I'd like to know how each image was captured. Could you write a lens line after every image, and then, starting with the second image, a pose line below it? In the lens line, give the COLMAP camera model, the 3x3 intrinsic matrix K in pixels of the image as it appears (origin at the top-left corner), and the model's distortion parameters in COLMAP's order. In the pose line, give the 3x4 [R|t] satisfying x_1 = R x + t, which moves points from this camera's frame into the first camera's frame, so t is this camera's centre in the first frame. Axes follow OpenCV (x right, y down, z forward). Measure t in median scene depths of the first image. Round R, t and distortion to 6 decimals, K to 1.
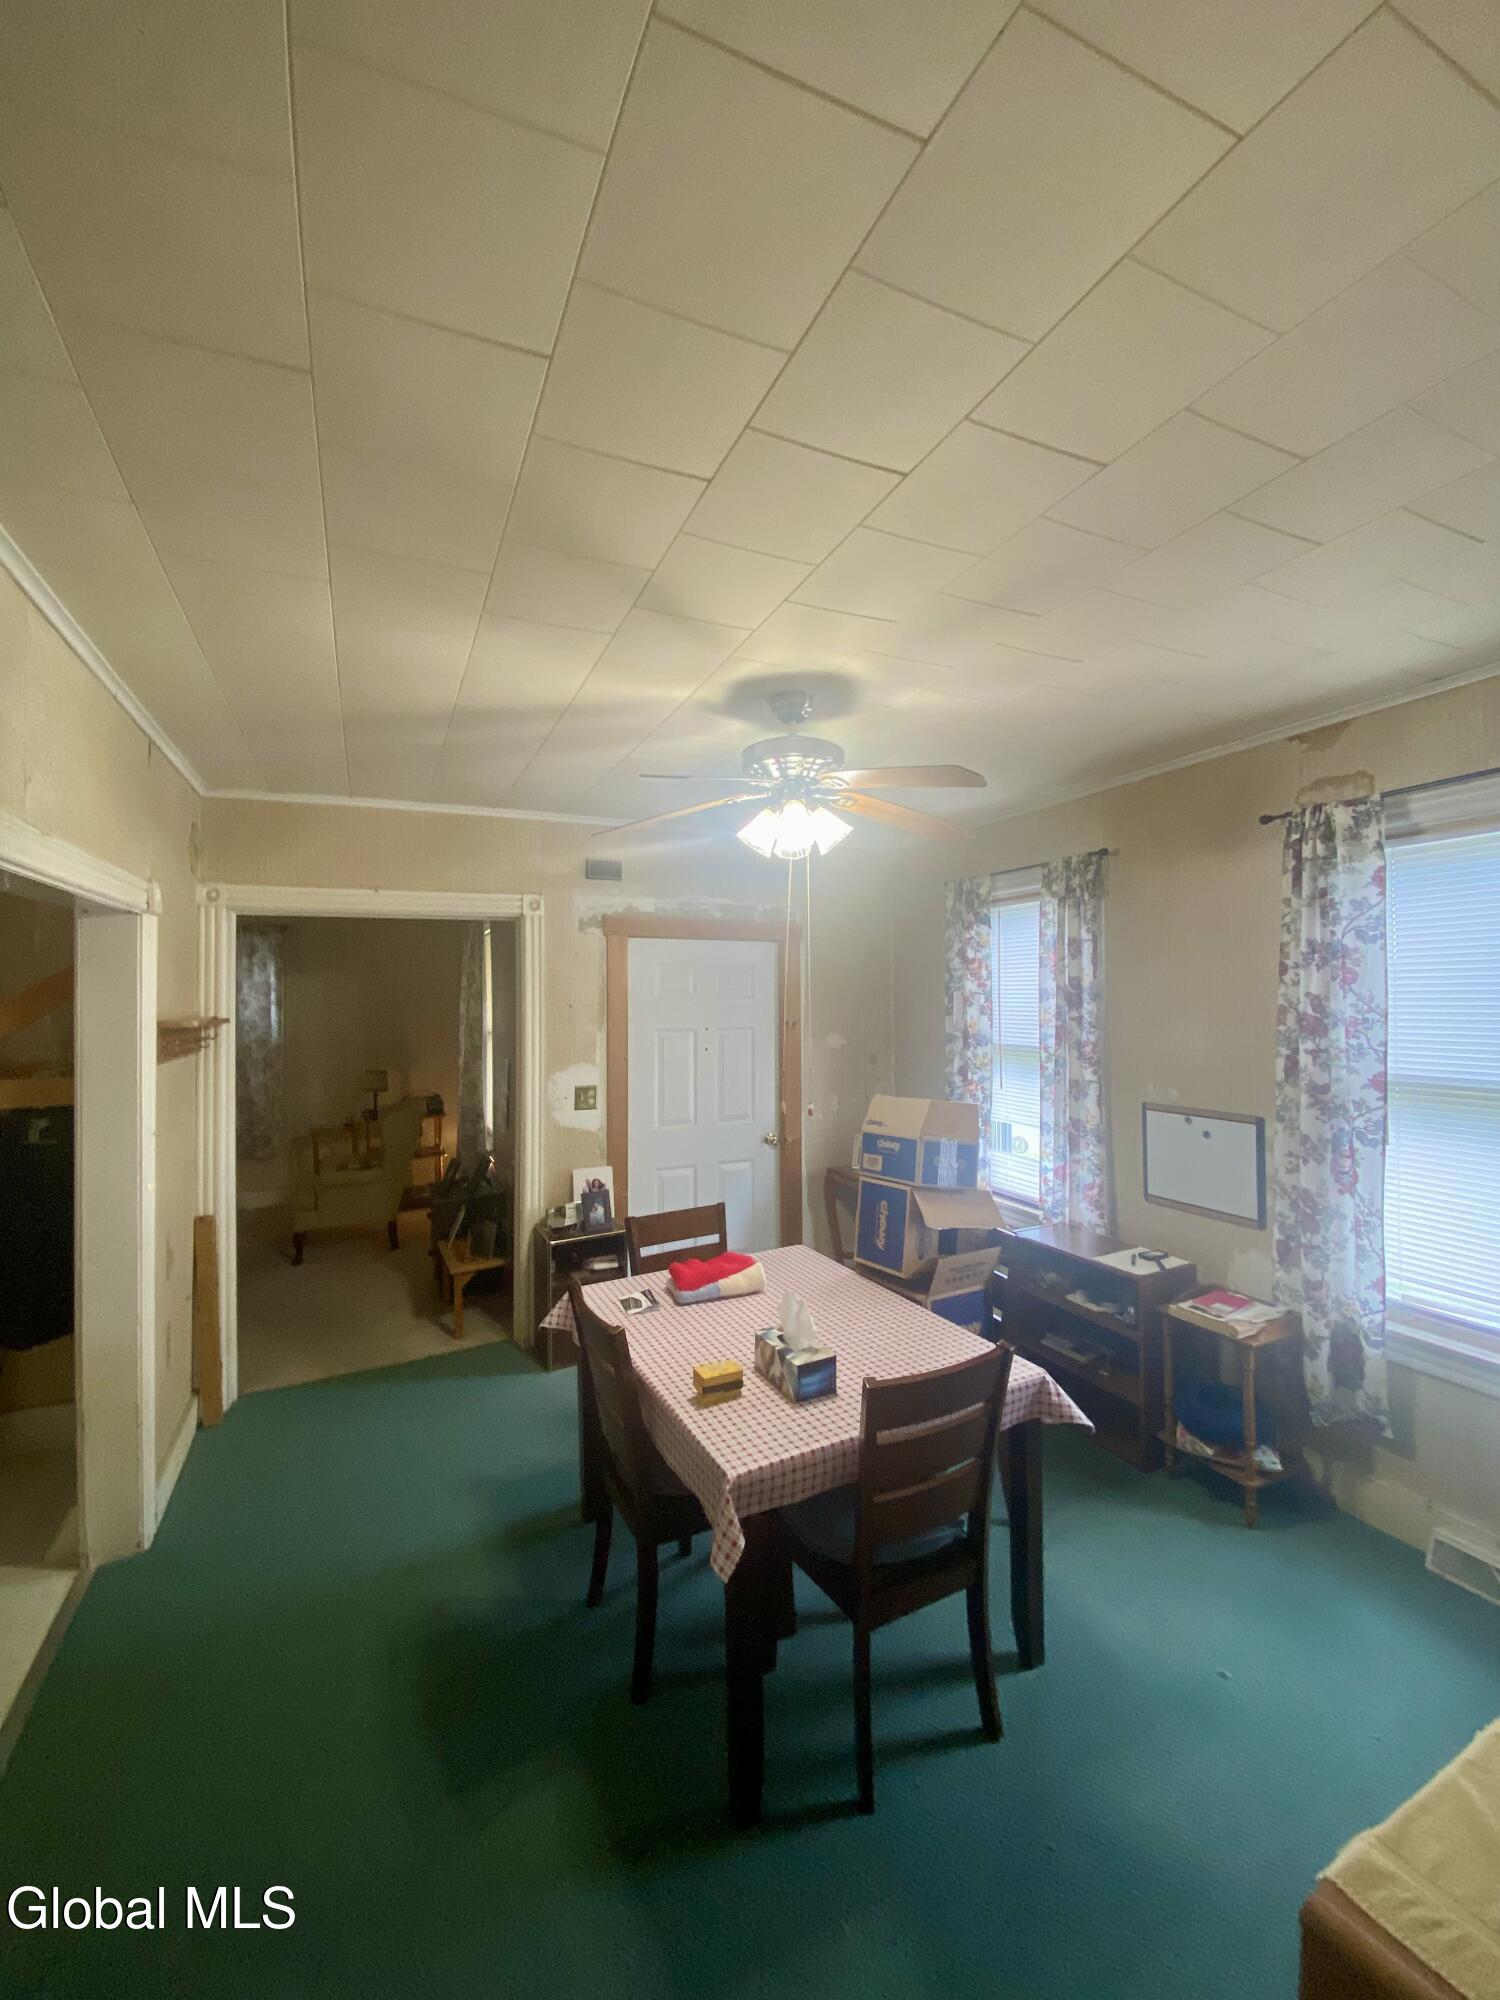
lens RADIAL K [[849.4, 0, 750.0], [0, 849.4, 1000.0], [0, 0, 1]] dist [0.001864, 0.000007]
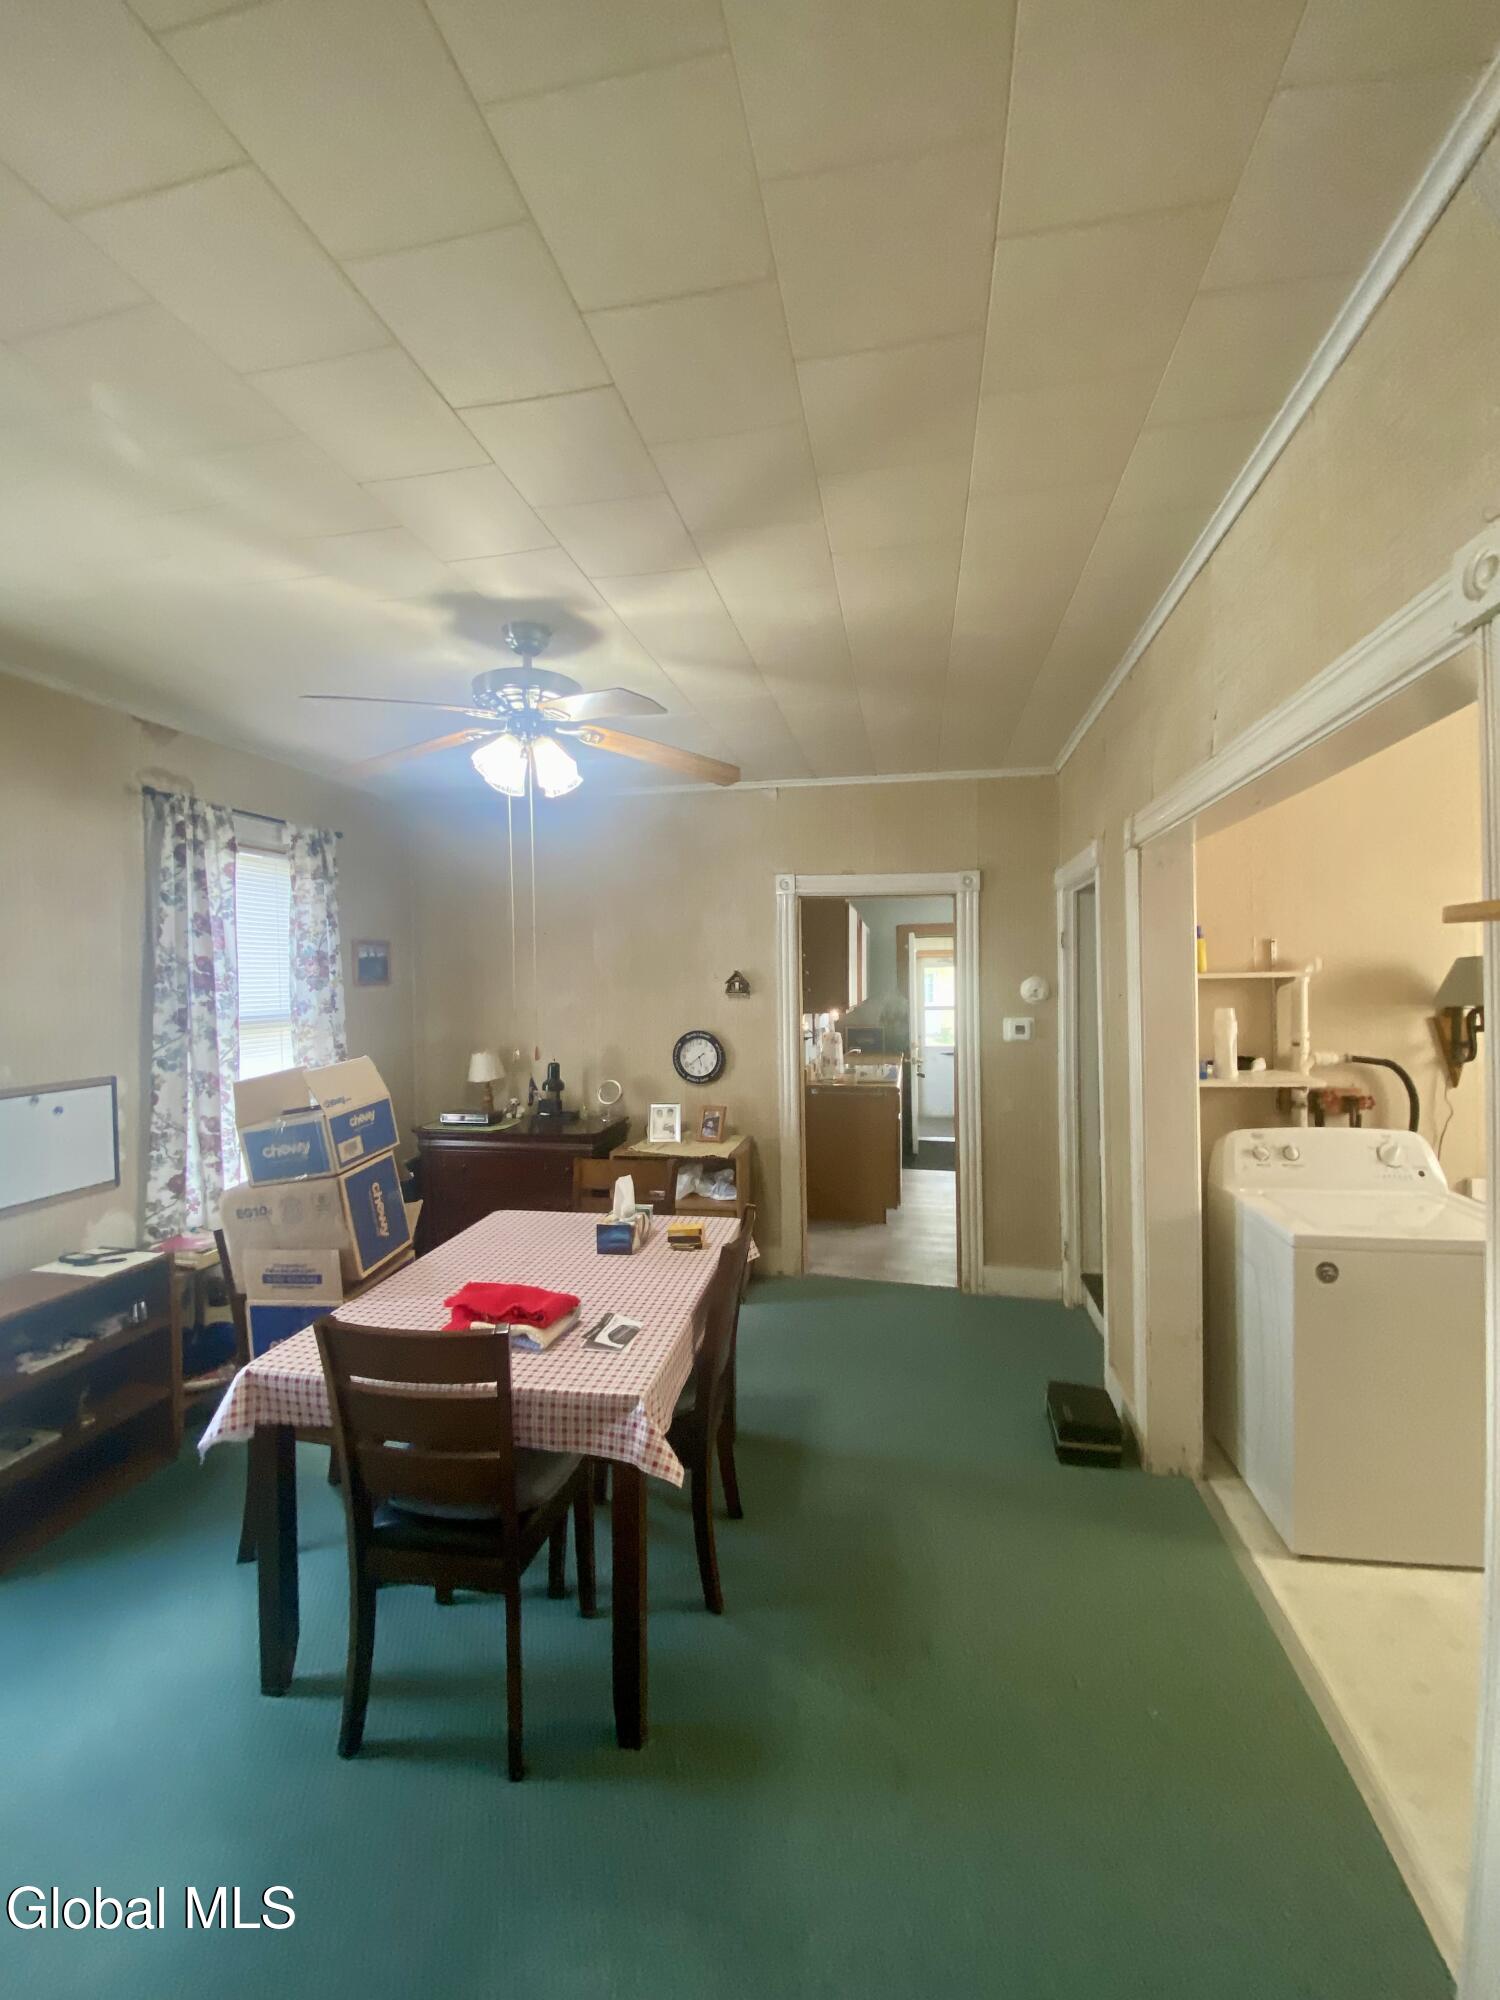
lens RADIAL K [[849.4, 0, 750.0], [0, 849.4, 1000.0], [0, 0, 1]] dist [0.001864, 0.000007]
pose [[-0.808392, 0.005891, 0.588615, -0.660998], [0.019149, 0.999684, 0.016294, 0.049839], [-0.588333, 0.024443, -0.808249, 1.504682]]
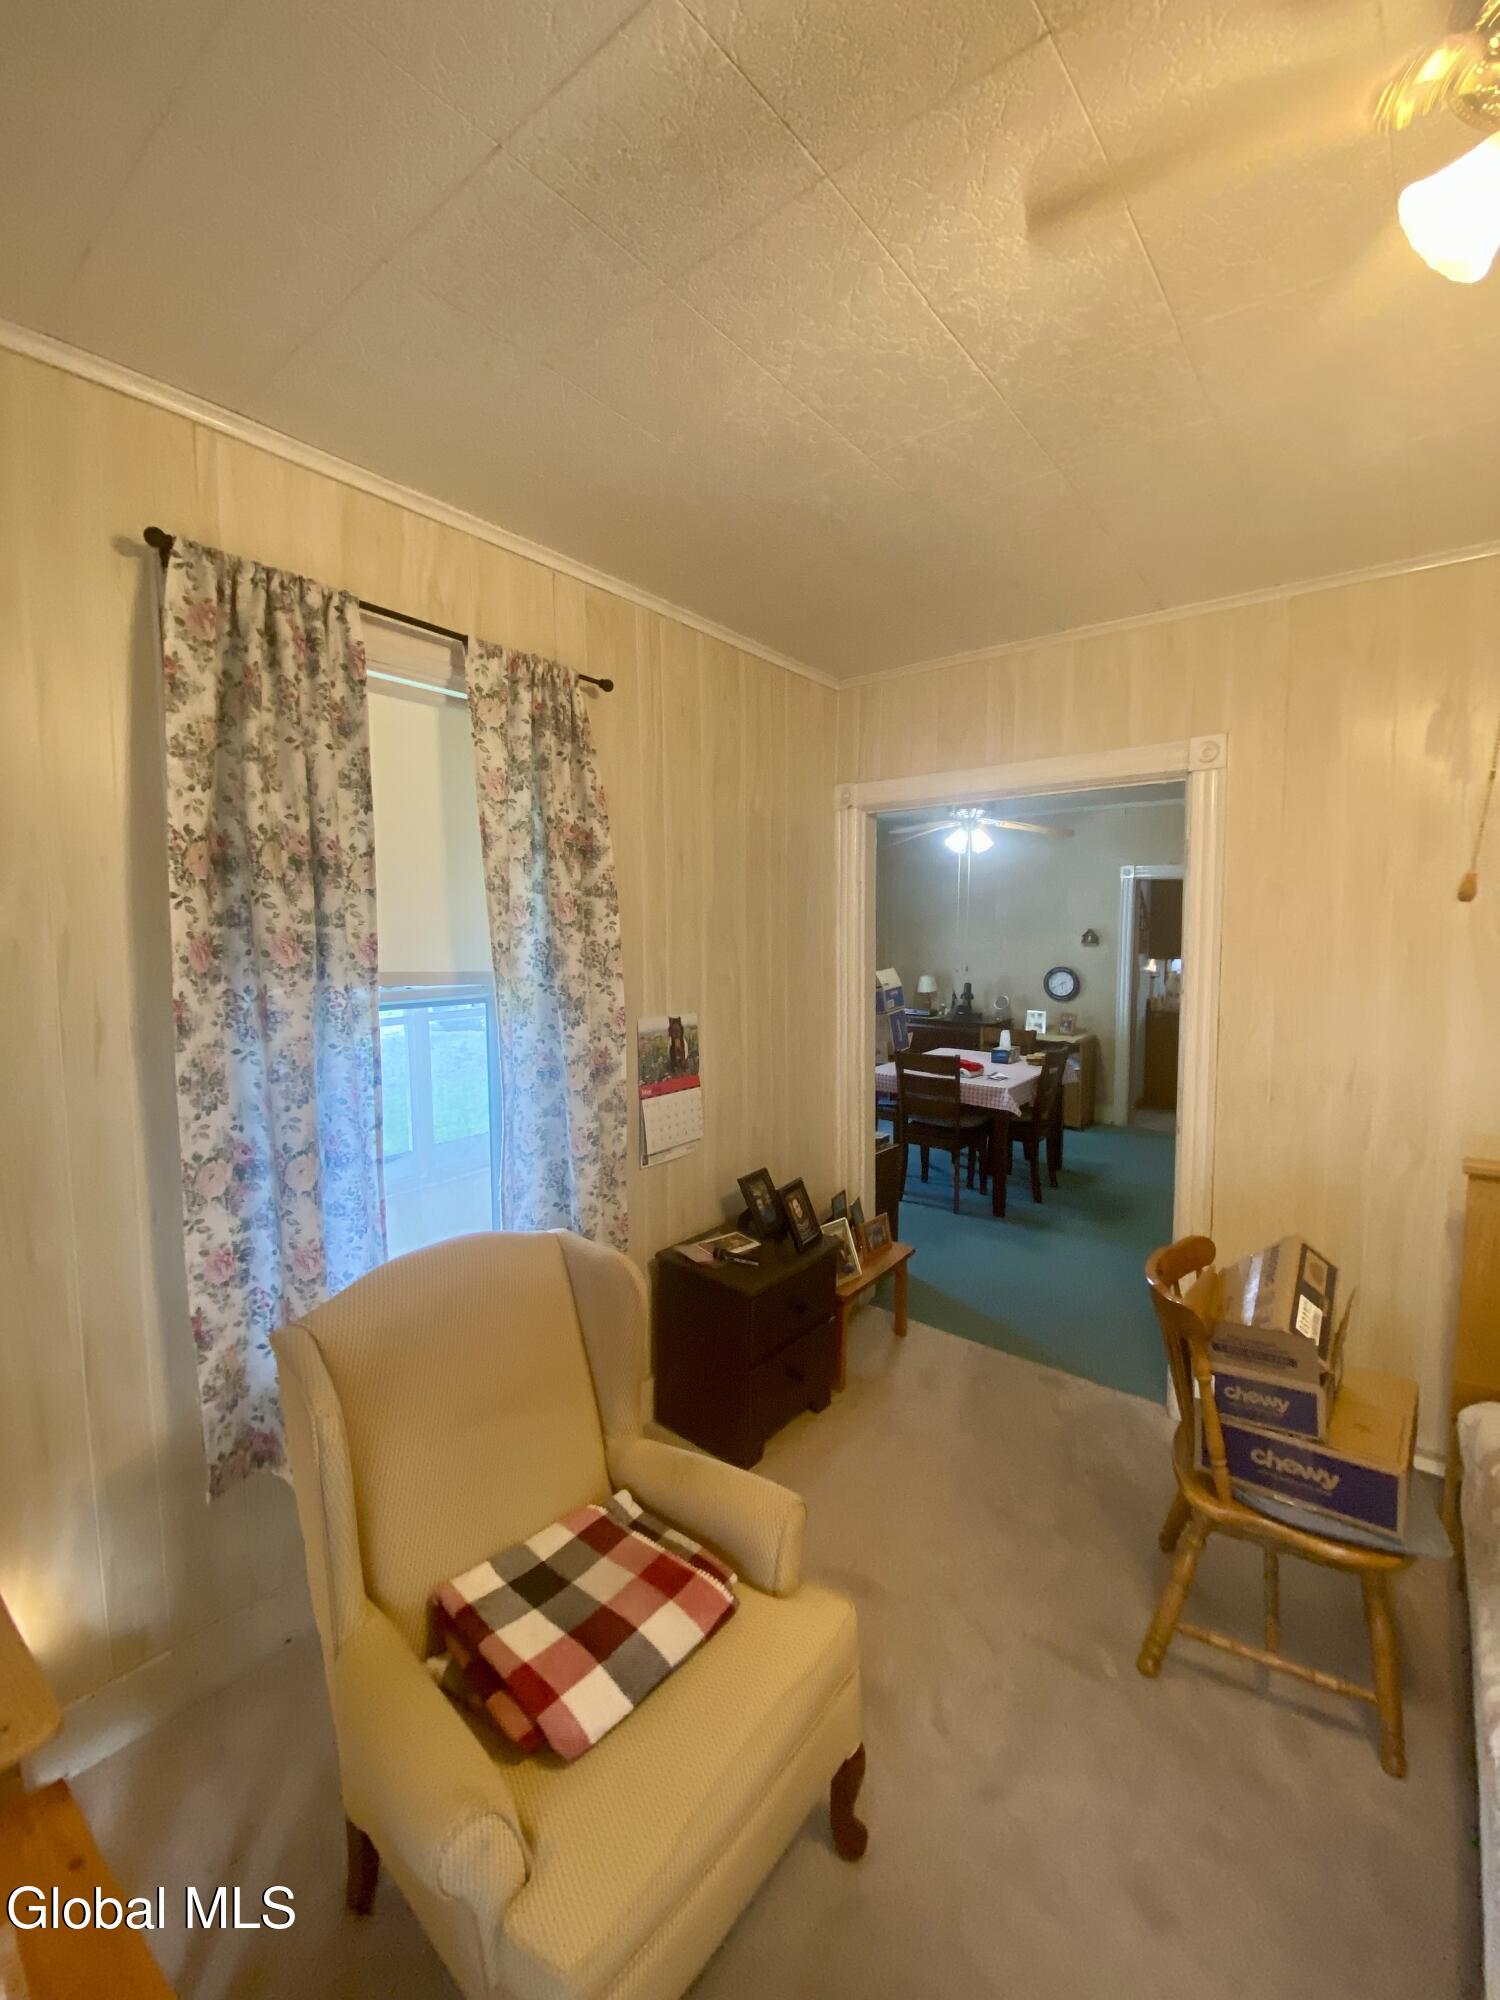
lens RADIAL K [[805.0, 0, 725.3], [0, 805.0, 998.6], [0, 0, 1]] dist [0.001100, 0.000015]
pose [[-0.426767, -0.060085, 0.902364, -1.475832], [0.008751, 0.997469, 0.070557, 0.047960], [-0.904319, 0.038008, -0.425161, 2.288470]]
